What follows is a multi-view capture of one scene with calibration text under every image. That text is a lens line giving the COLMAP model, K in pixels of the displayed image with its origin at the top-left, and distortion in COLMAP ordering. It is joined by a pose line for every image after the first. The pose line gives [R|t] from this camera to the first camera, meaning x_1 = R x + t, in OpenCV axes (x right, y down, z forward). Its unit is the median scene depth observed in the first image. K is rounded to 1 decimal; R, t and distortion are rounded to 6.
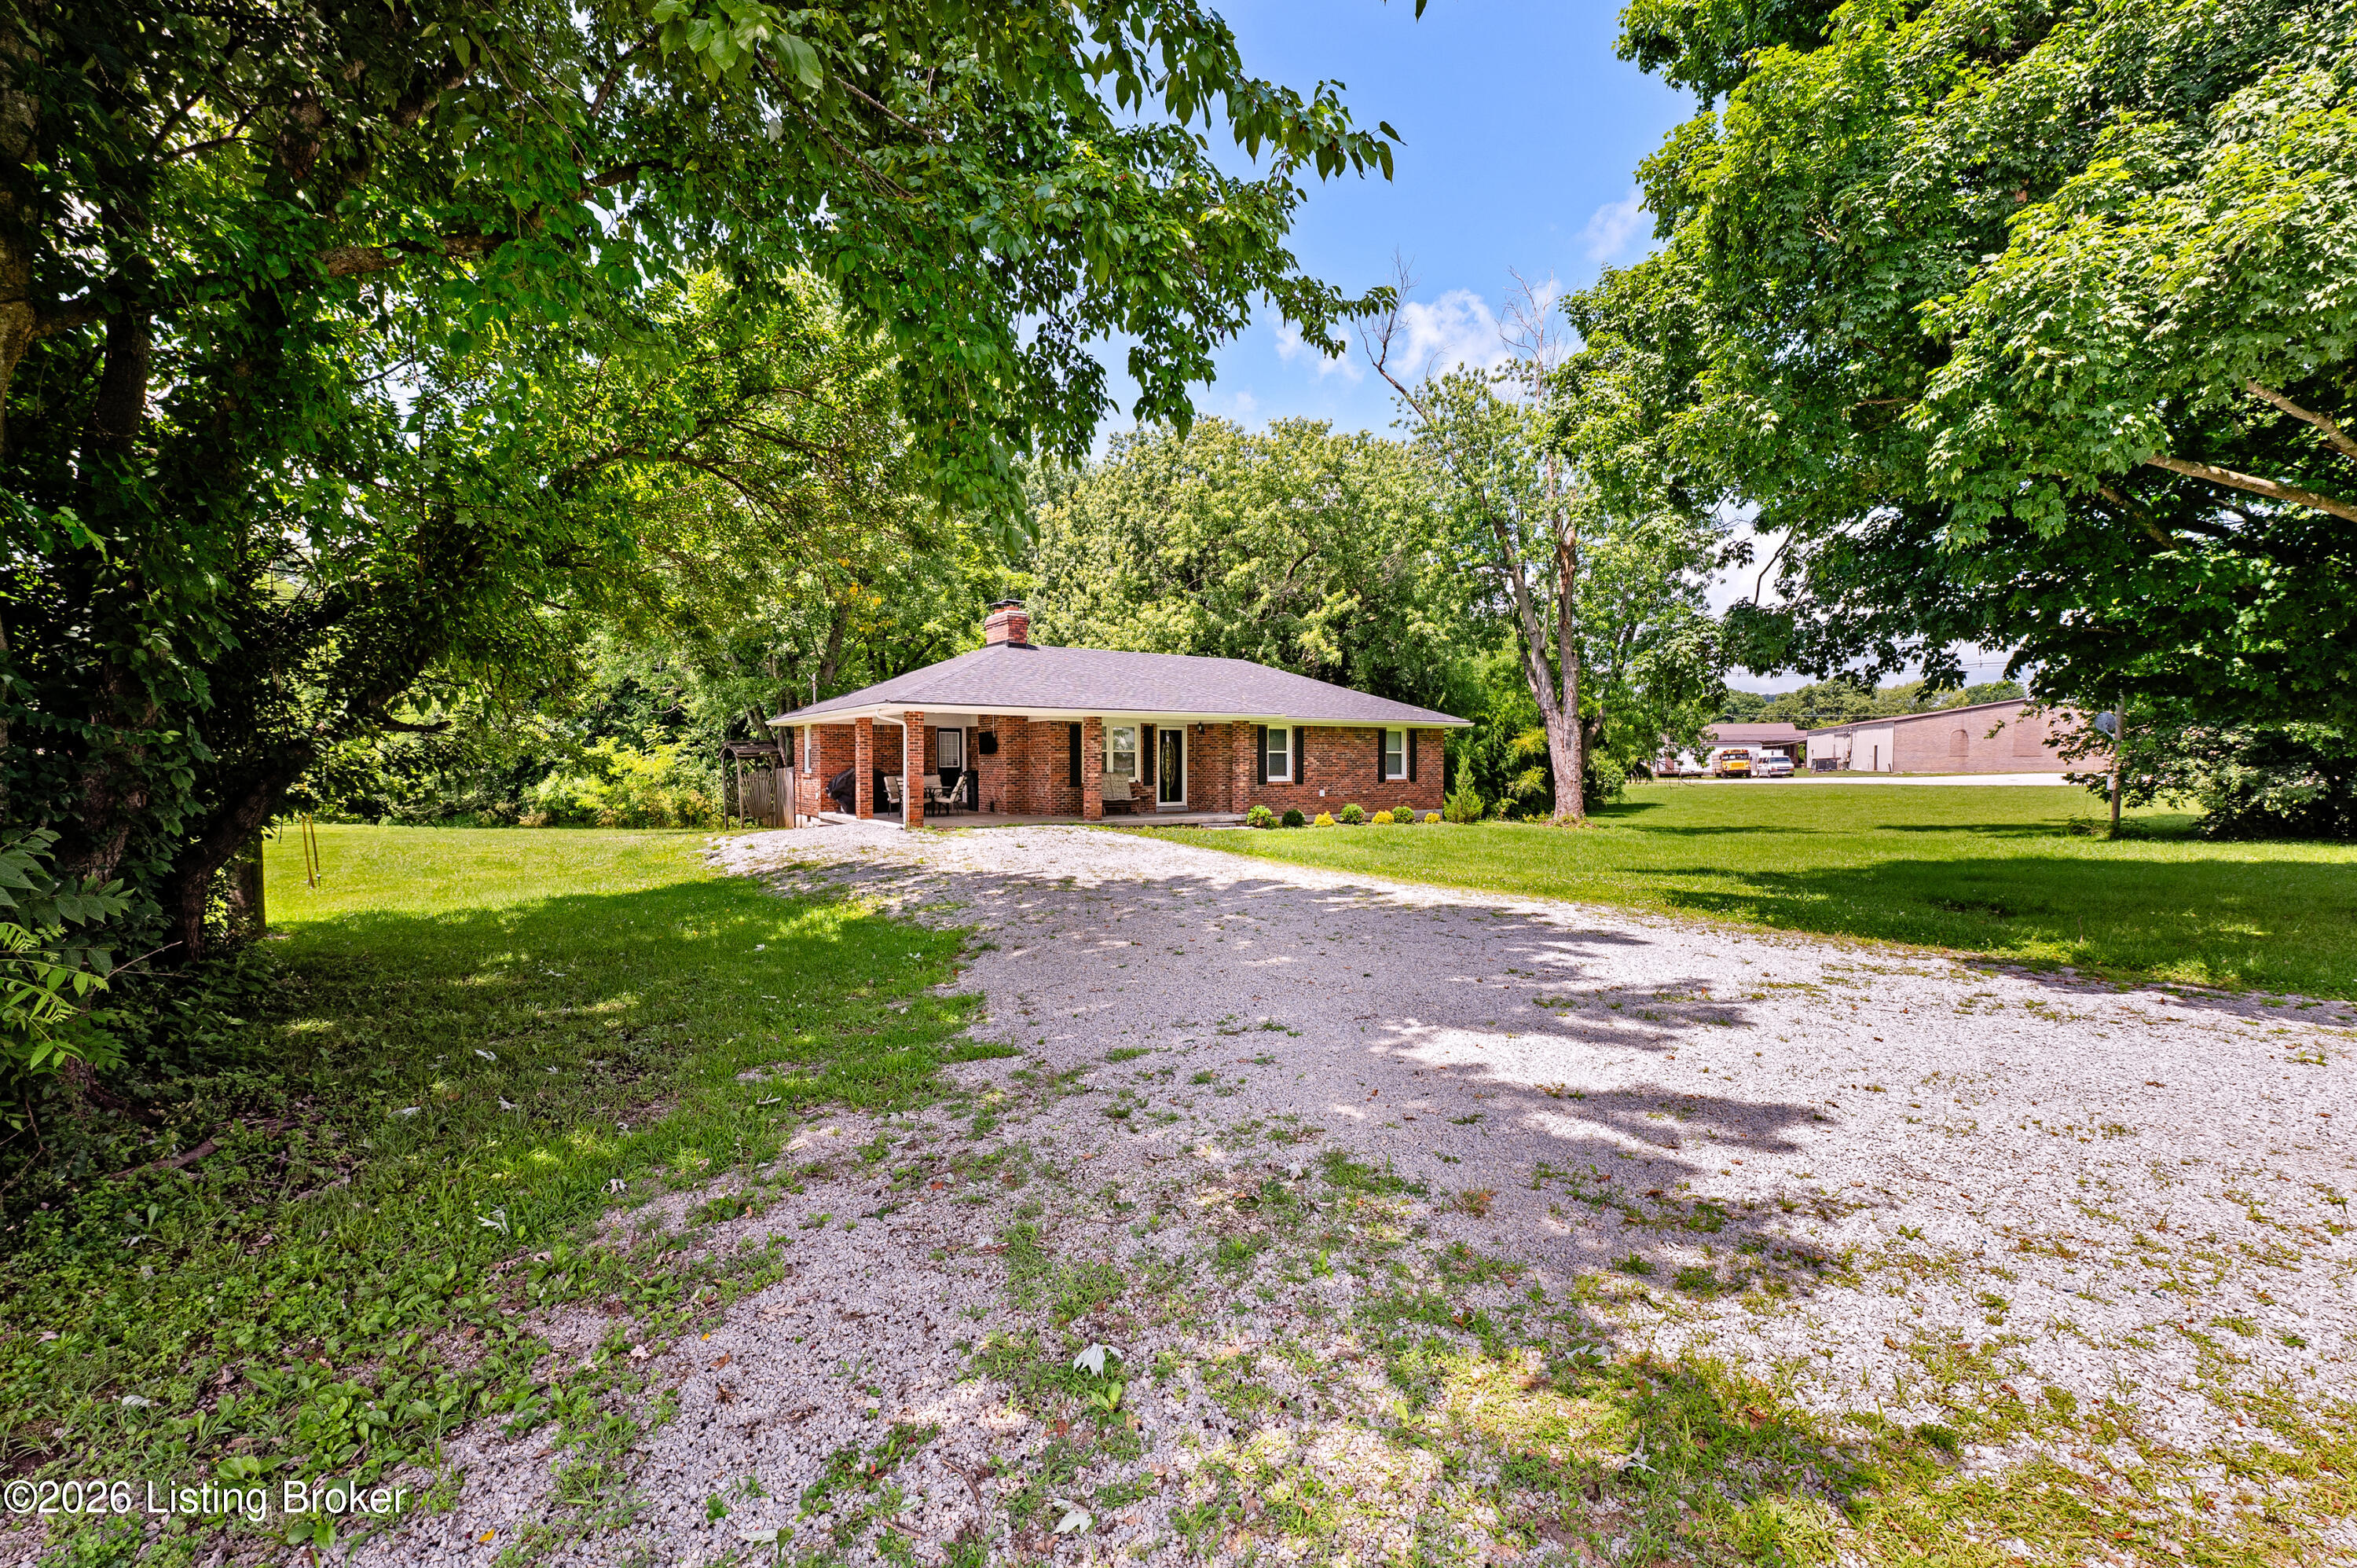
lens RADIAL K [[994.5, 0, 1179.9], [0, 994.5, 767.9], [0, 0, 1]] dist [-0.016559, -0.000139]
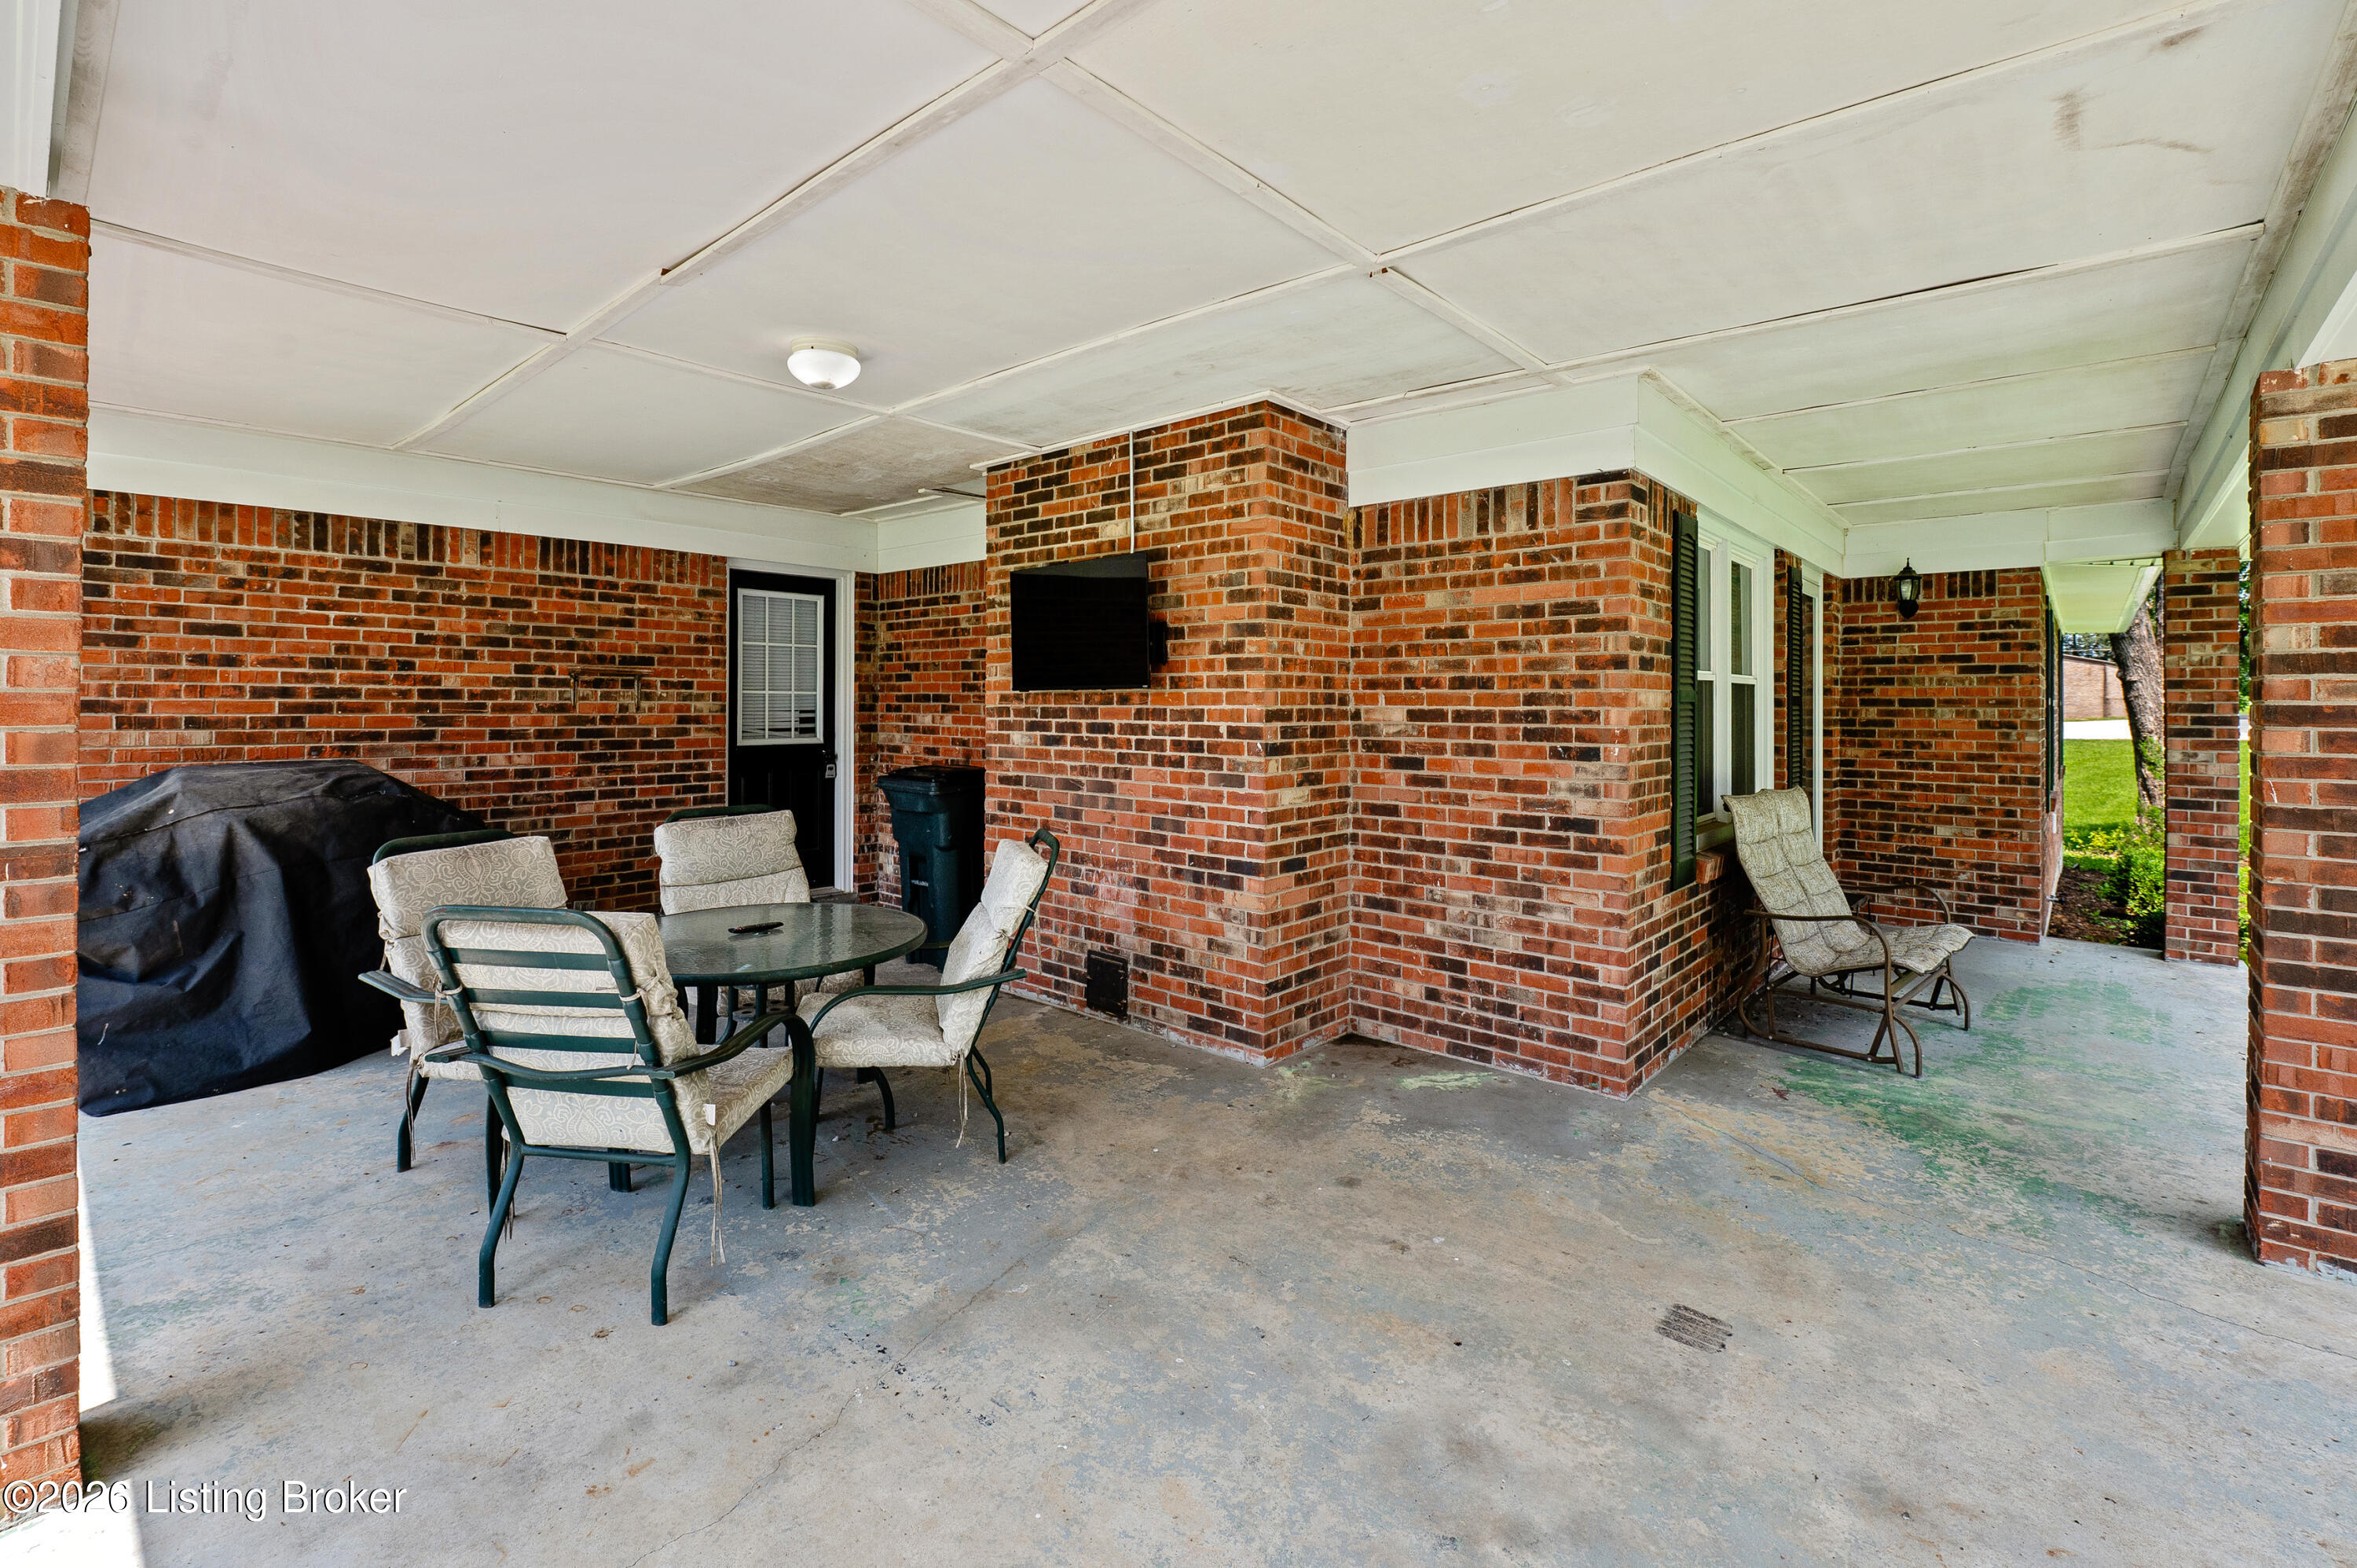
lens RADIAL K [[1041.5, 0, 1180.8], [0, 1041.5, 696.6], [0, 0, 1]] dist [-0.003714, -0.000360]
pose [[0.968411, 0.006433, 0.249278, -1.140481], [-0.003360, 0.999913, -0.012748, -0.051478], [-0.249338, 0.011507, 0.968348, 4.177543]]
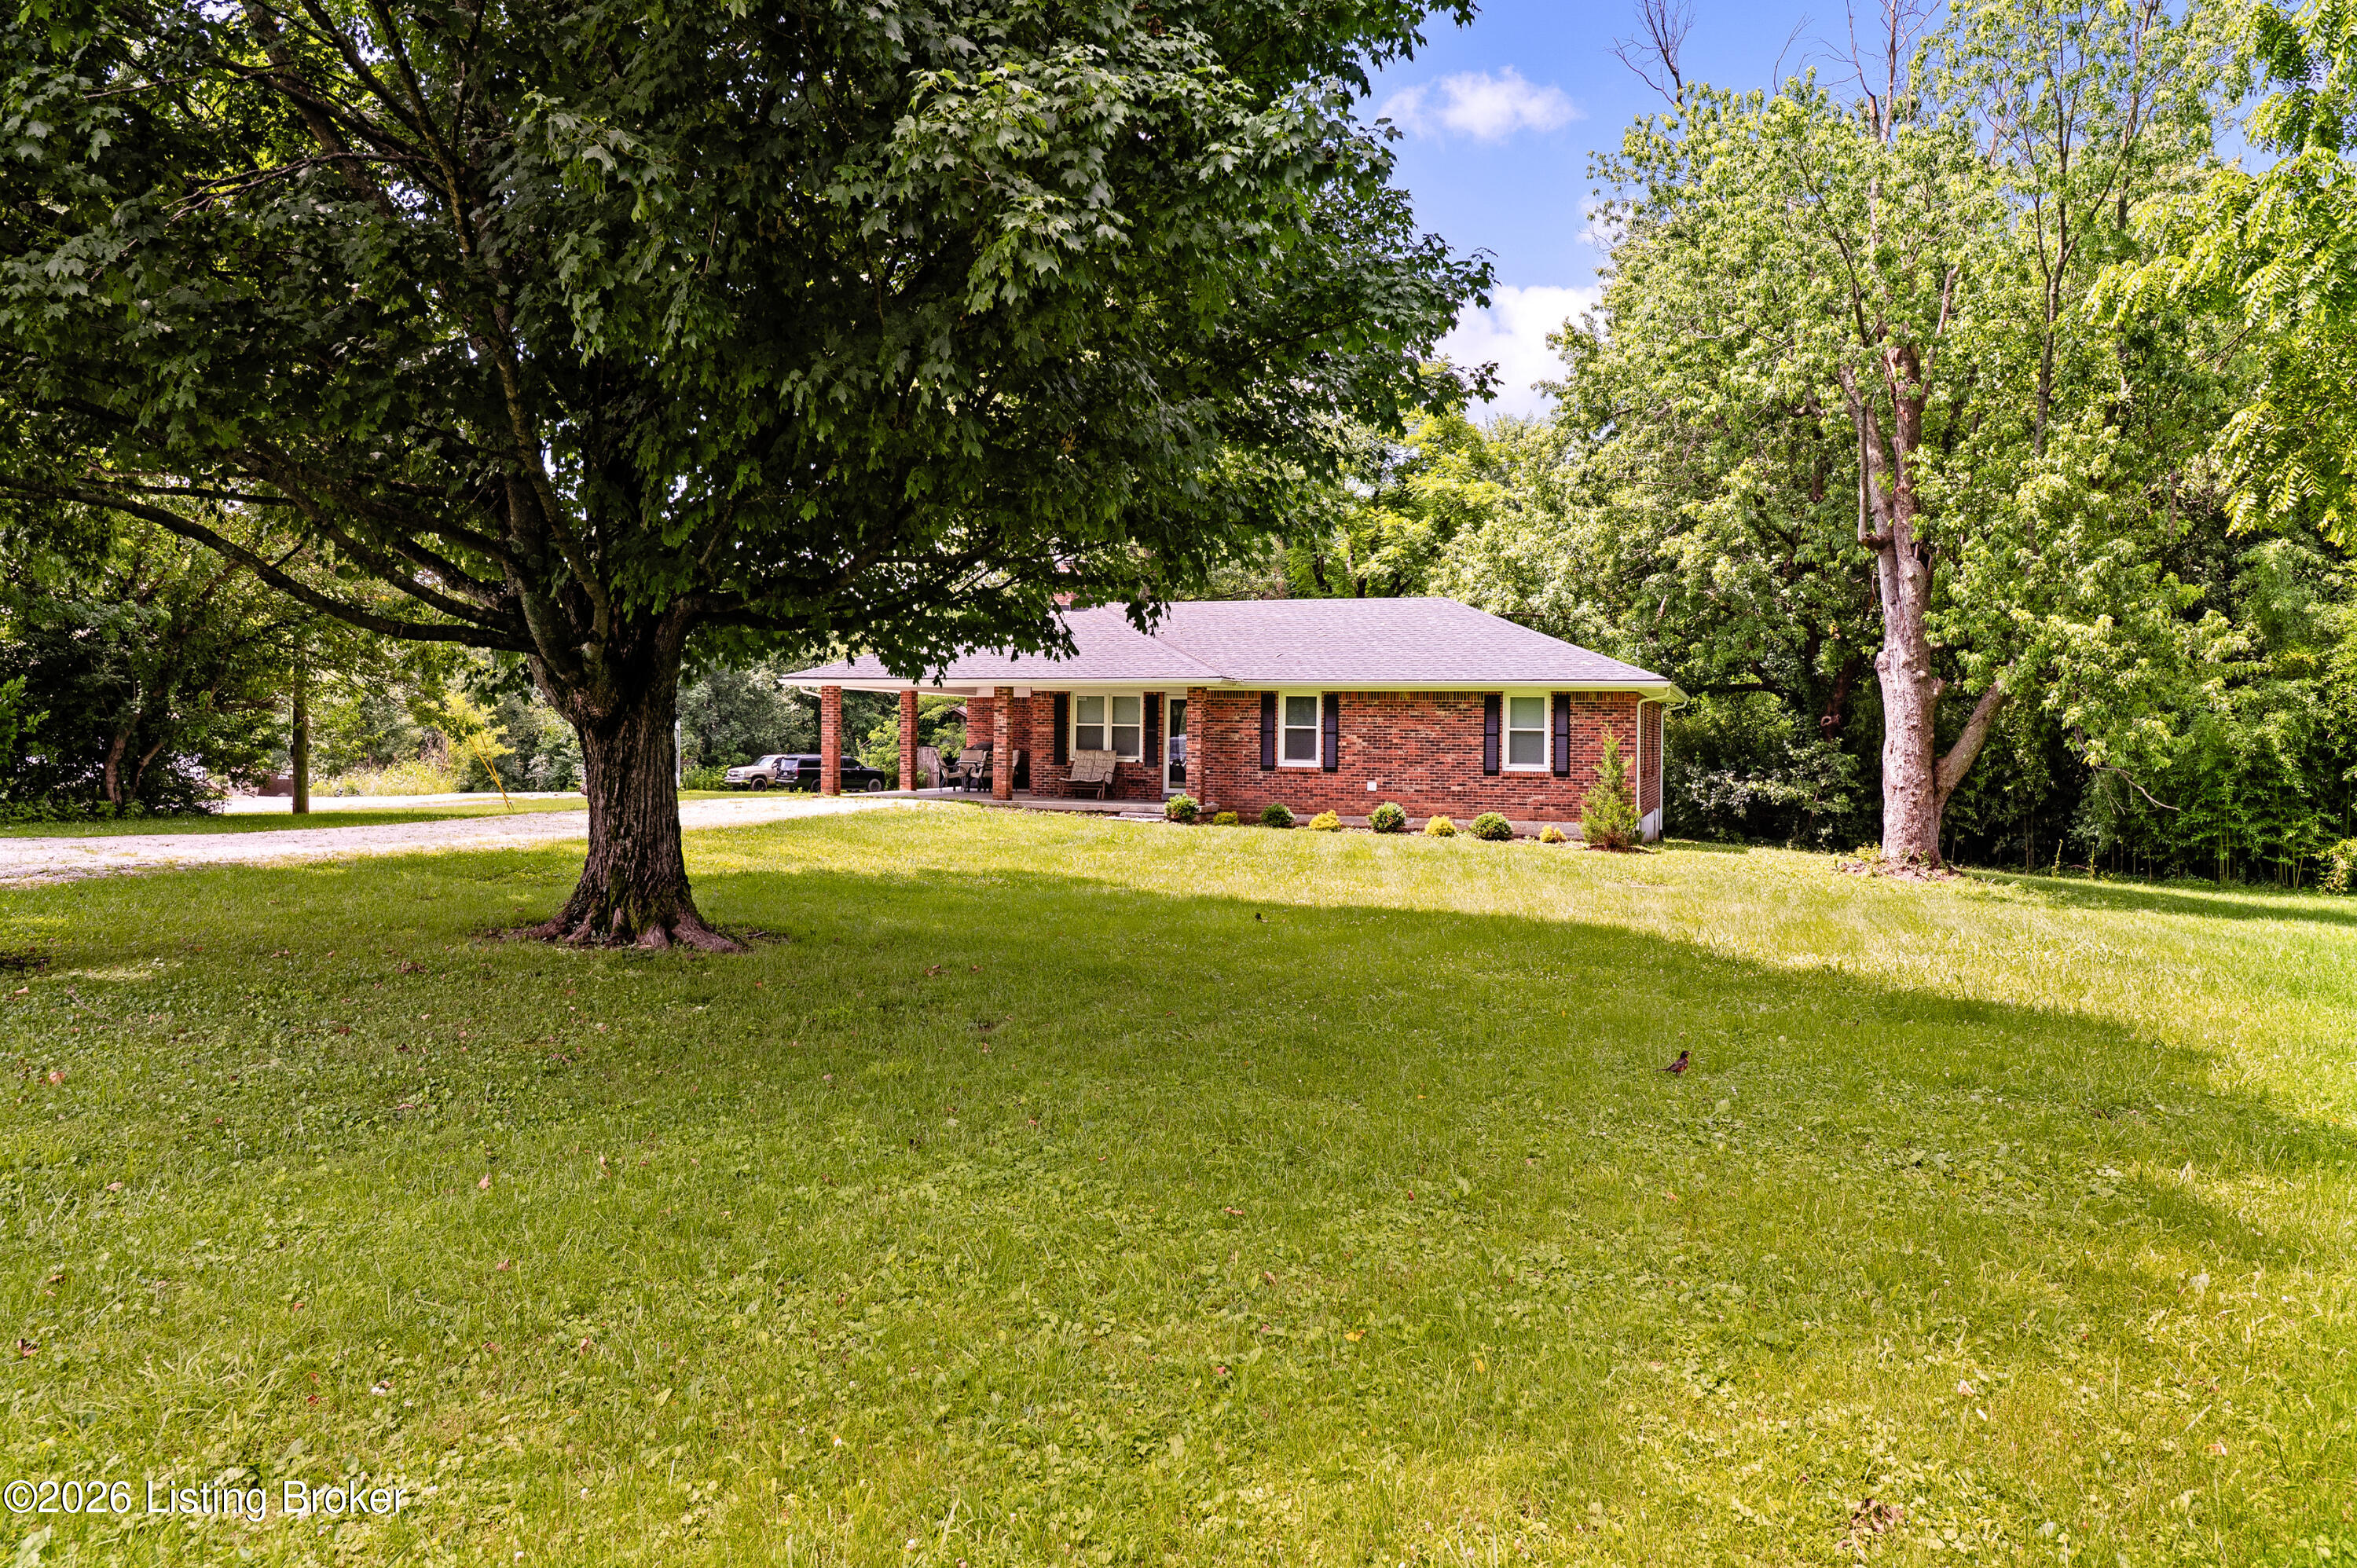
lens RADIAL K [[1611.3, 0, 1176.4], [0, 1611.3, 739.5], [0, 0, 1]] dist [-0.009972, -0.001325]
pose [[0.585193, 0.009761, -0.810835, 5.511157], [-0.022038, 0.999750, -0.003871, -0.001990], [0.810594, 0.020135, 0.585262, 1.200451]]
